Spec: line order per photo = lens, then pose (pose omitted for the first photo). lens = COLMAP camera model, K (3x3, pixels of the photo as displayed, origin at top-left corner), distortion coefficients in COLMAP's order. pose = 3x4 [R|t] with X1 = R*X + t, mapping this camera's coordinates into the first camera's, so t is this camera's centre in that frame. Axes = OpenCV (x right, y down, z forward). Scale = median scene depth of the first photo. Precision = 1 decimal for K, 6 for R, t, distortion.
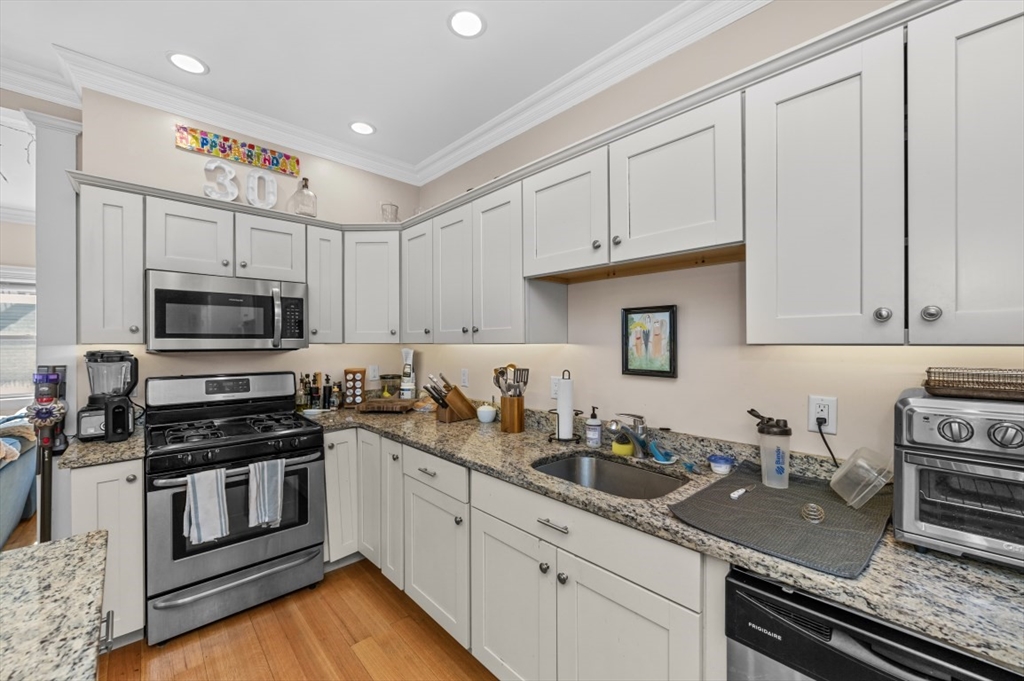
lens RADIAL K [[404.3, 0, 502.8], [0, 404.3, 342.5], [0, 0, 1]] dist [-0.001375, -0.000054]
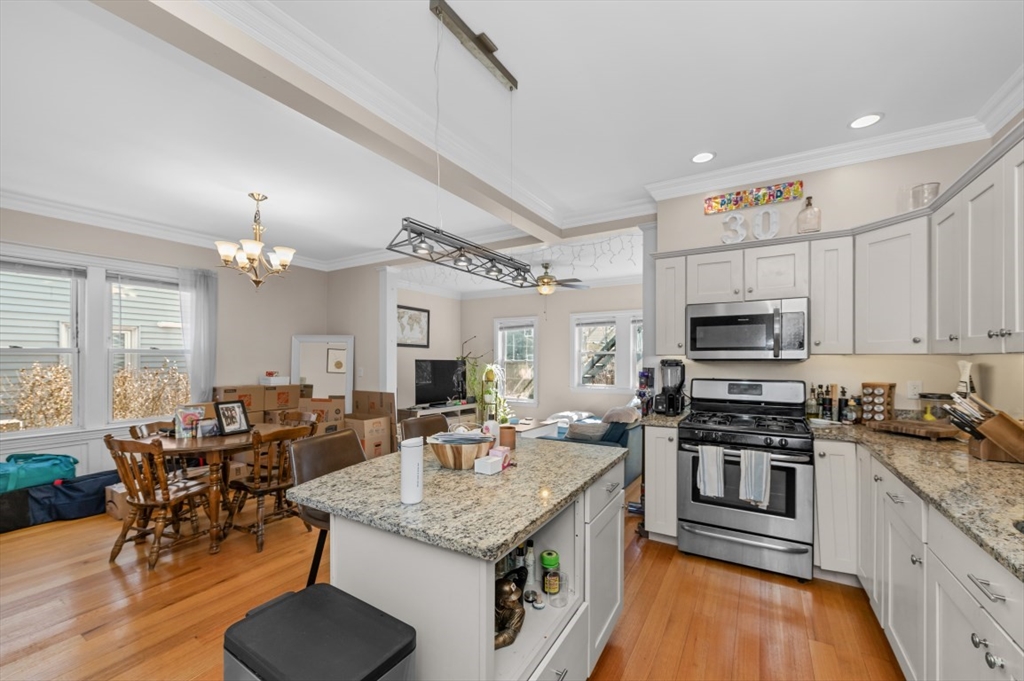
lens RADIAL K [[407.0, 0, 508.2], [0, 407.0, 352.9], [0, 0, 1]] dist [0.000165, 0.000444]
pose [[0.270305, -0.009187, -0.962731, 0.384054], [0.000011, 0.999955, -0.009539, 0.010339], [0.962775, 0.002568, 0.270293, -0.044138]]
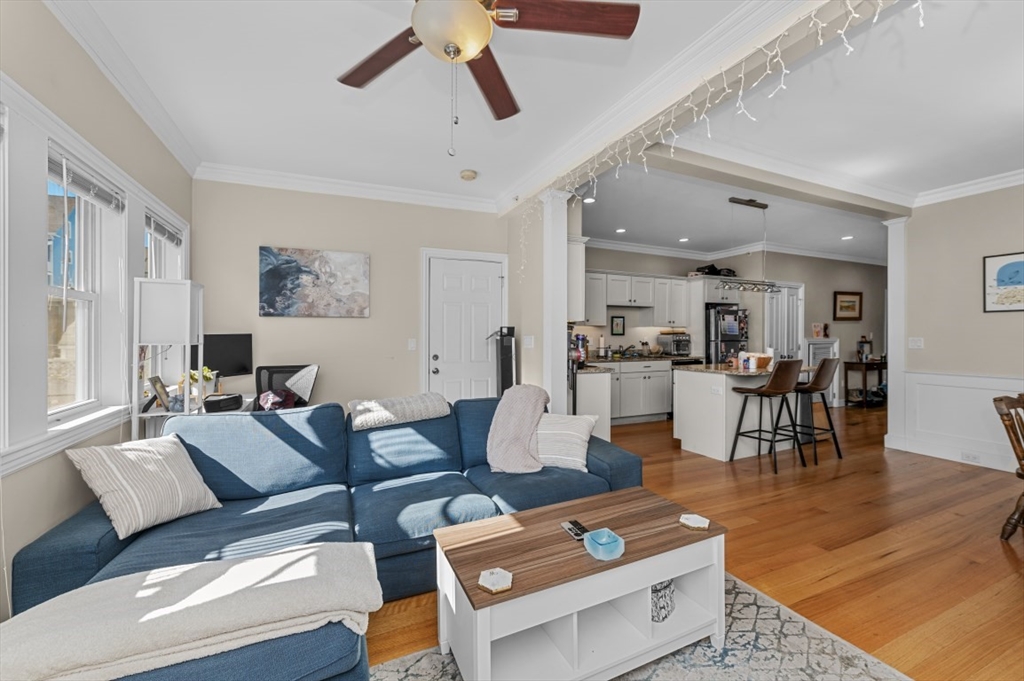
lens RADIAL K [[407.6, 0, 507.6], [0, 407.6, 335.2], [0, 0, 1]] dist [-0.002699, -0.000225]
pose [[0.325069, 0.002018, 0.945688, -2.834818], [-0.000540, 0.999998, -0.001949, 0.073514], [-0.945690, 0.000123, 0.325070, 0.616306]]
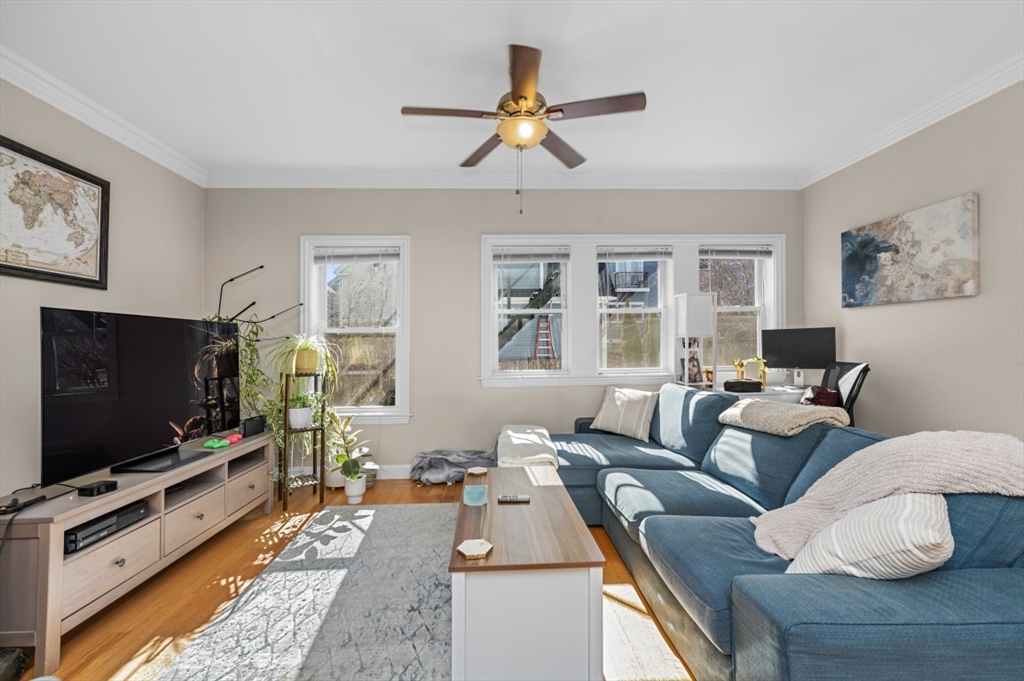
lens RADIAL K [[414.0, 0, 505.9], [0, 414.0, 328.4], [0, 0, 1]] dist [-0.008523, -0.000046]
pose [[0.765263, -0.023990, -0.643270, -1.549319], [0.010274, 0.999633, -0.025058, 0.097421], [0.643635, 0.012567, 0.765229, 0.084253]]
